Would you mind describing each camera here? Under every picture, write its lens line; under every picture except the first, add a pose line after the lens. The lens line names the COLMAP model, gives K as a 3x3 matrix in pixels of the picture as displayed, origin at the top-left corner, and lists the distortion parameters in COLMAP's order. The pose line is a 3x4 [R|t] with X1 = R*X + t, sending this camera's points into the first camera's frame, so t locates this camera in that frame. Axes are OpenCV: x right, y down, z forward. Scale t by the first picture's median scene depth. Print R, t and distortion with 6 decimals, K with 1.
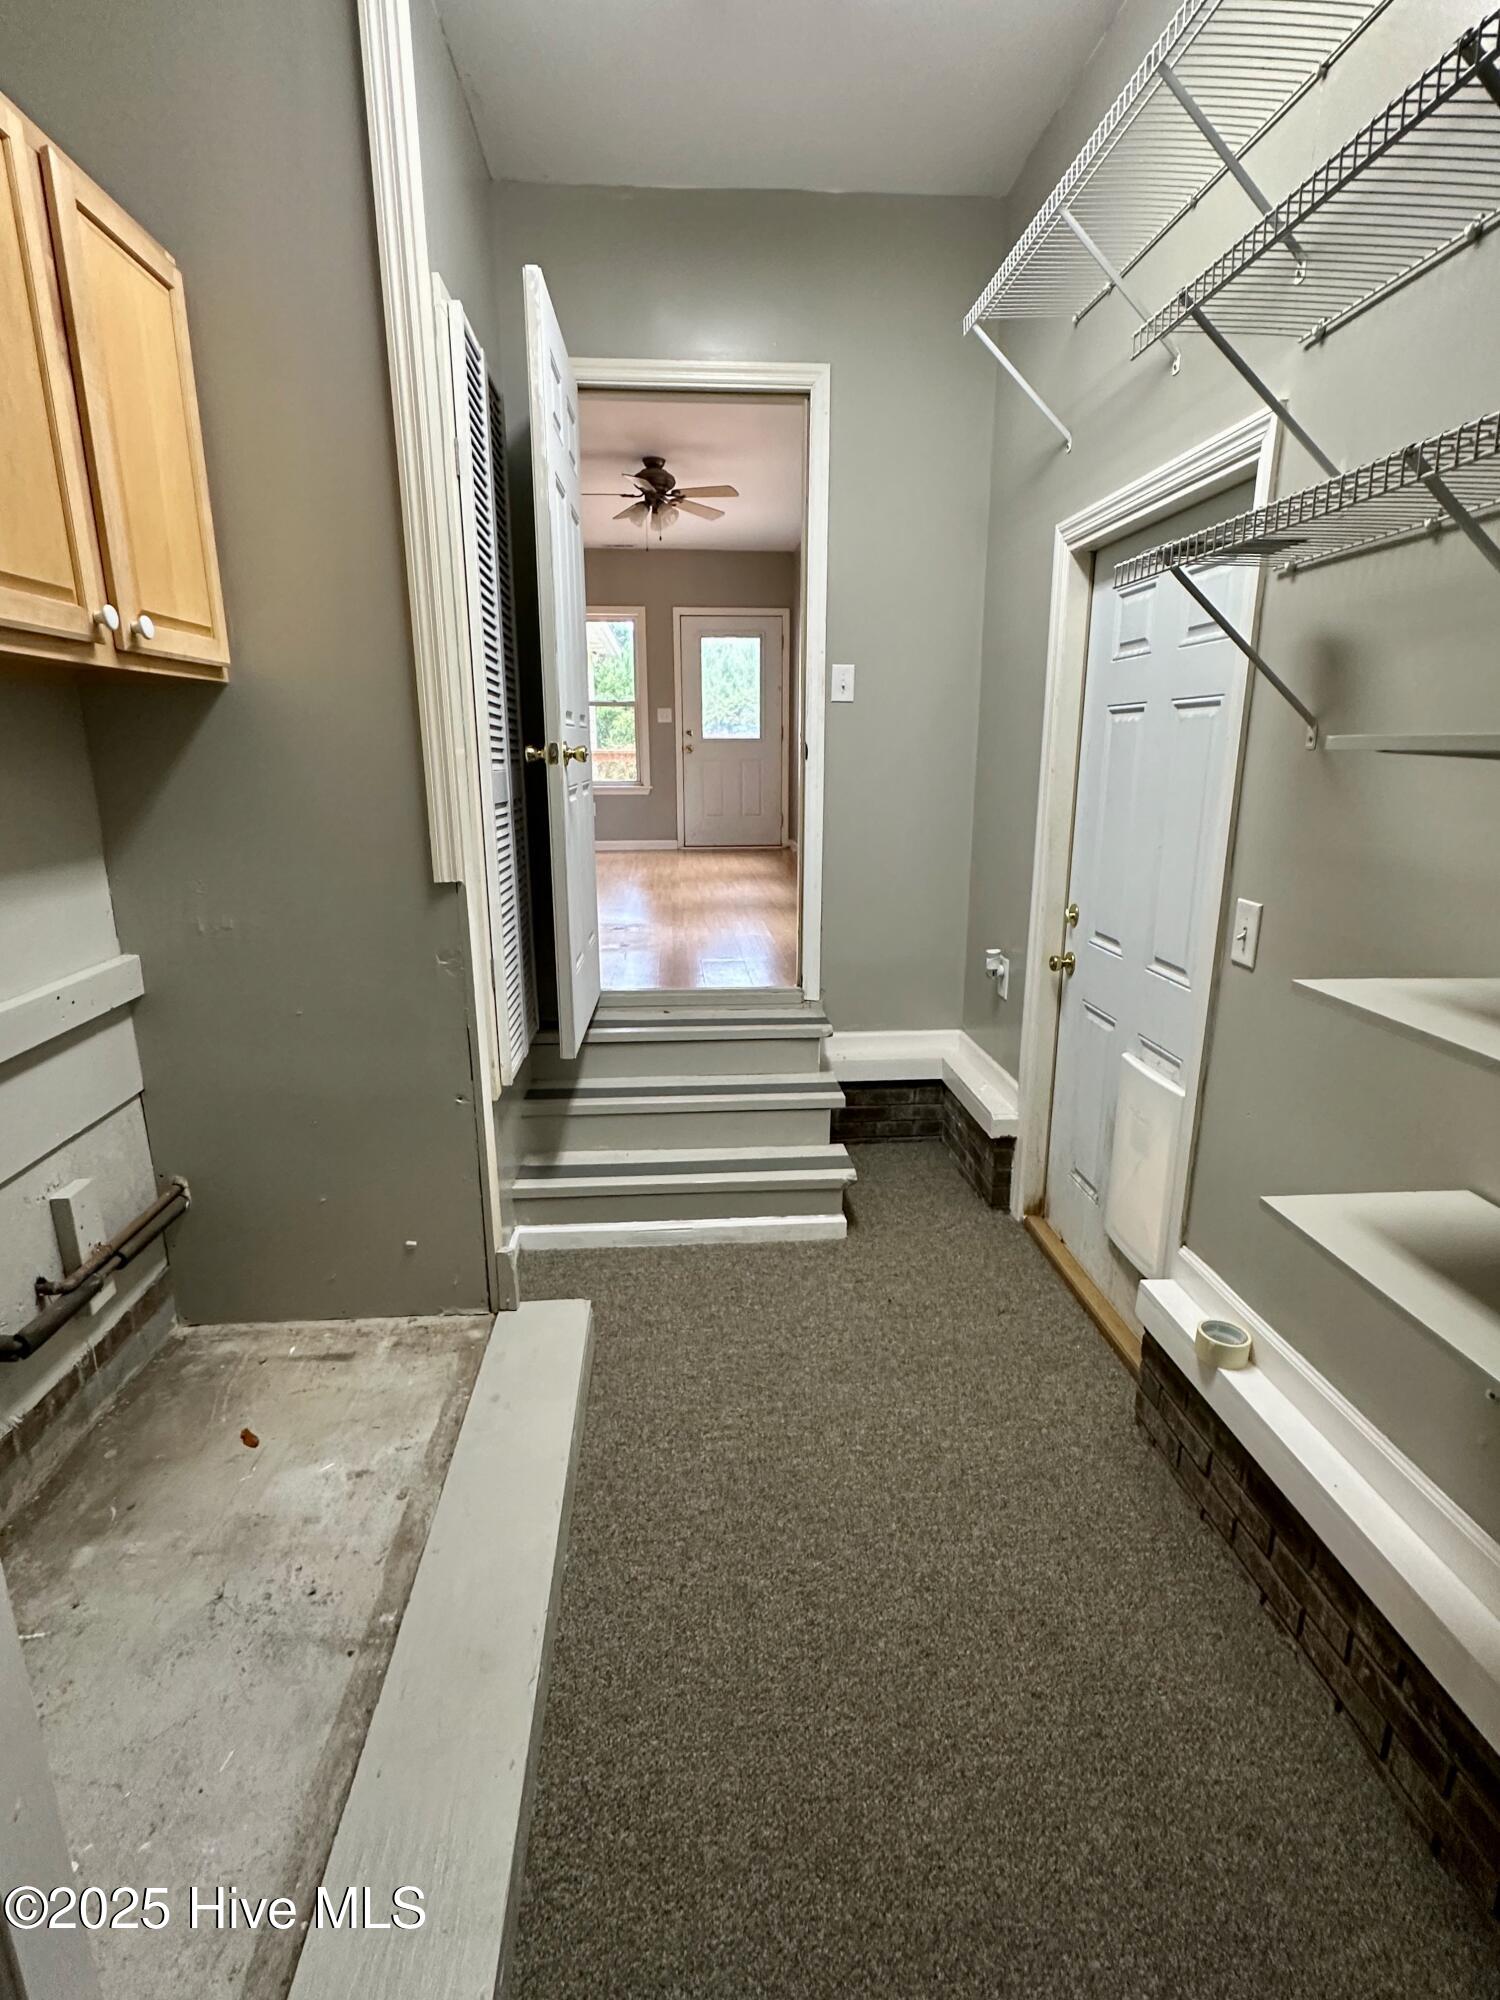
lens RADIAL K [[986.1, 0, 753.0], [0, 986.1, 1001.1], [0, 0, 1]] dist [0.001054, 0.000104]
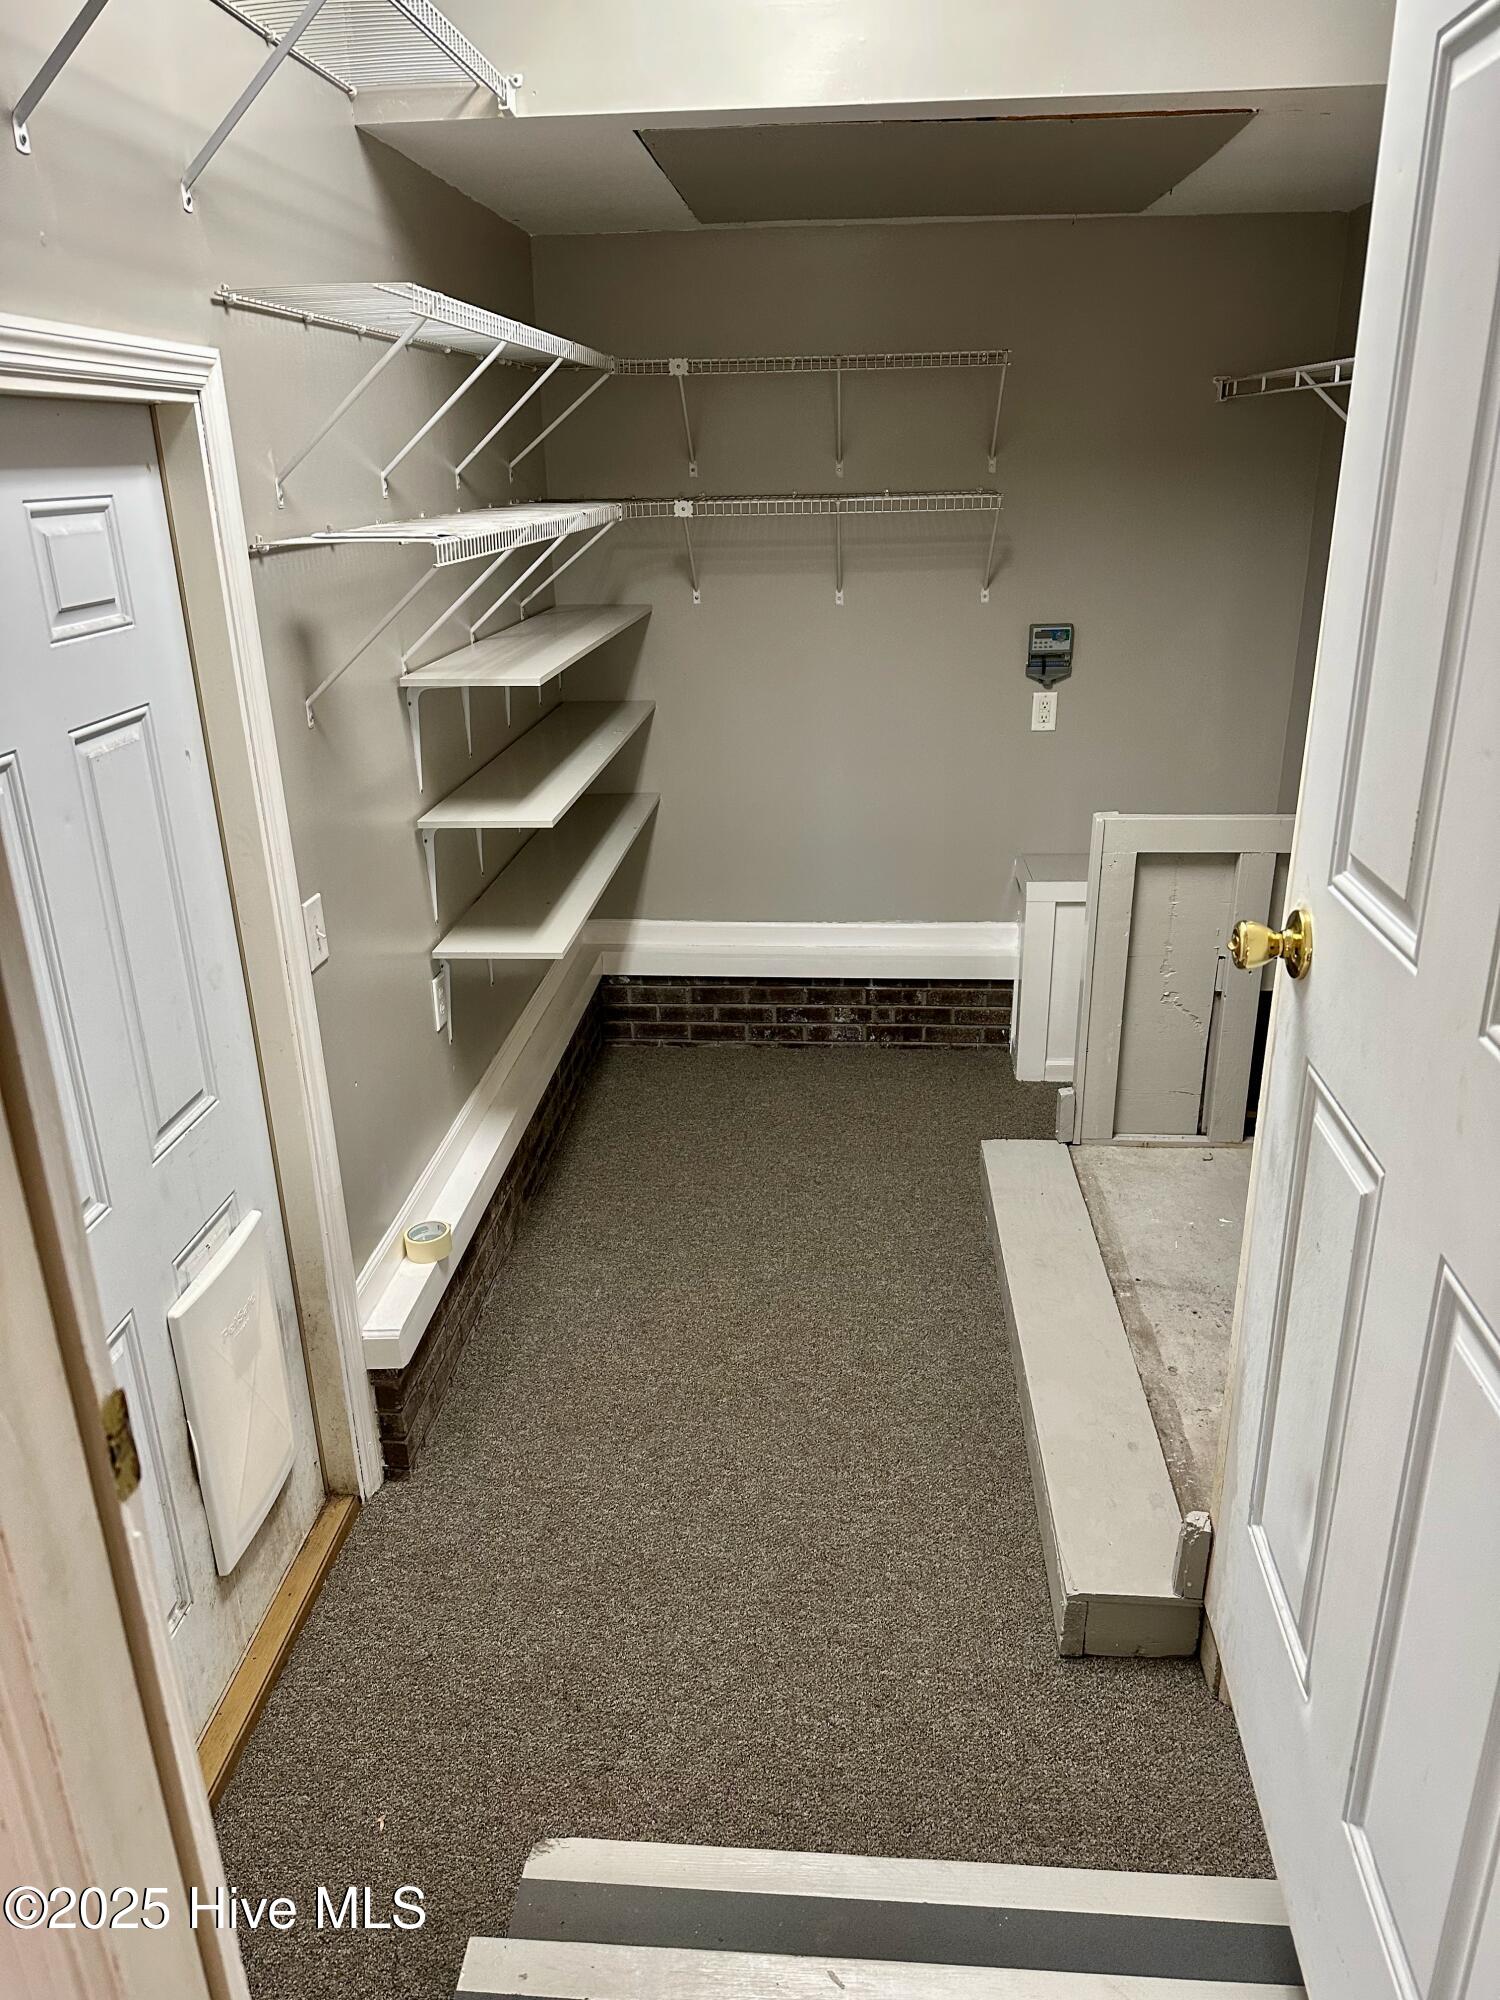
lens RADIAL K [[1407.0, 0, 750.4], [0, 1407.0, 999.3], [0, 0, 1]] dist [-0.000346, -0.000347]
pose [[-0.988431, -0.029084, 0.148854, -0.117267], [0.062630, 0.815586, 0.575236, -0.802624], [-0.138133, 0.577904, -0.804330, 2.177455]]
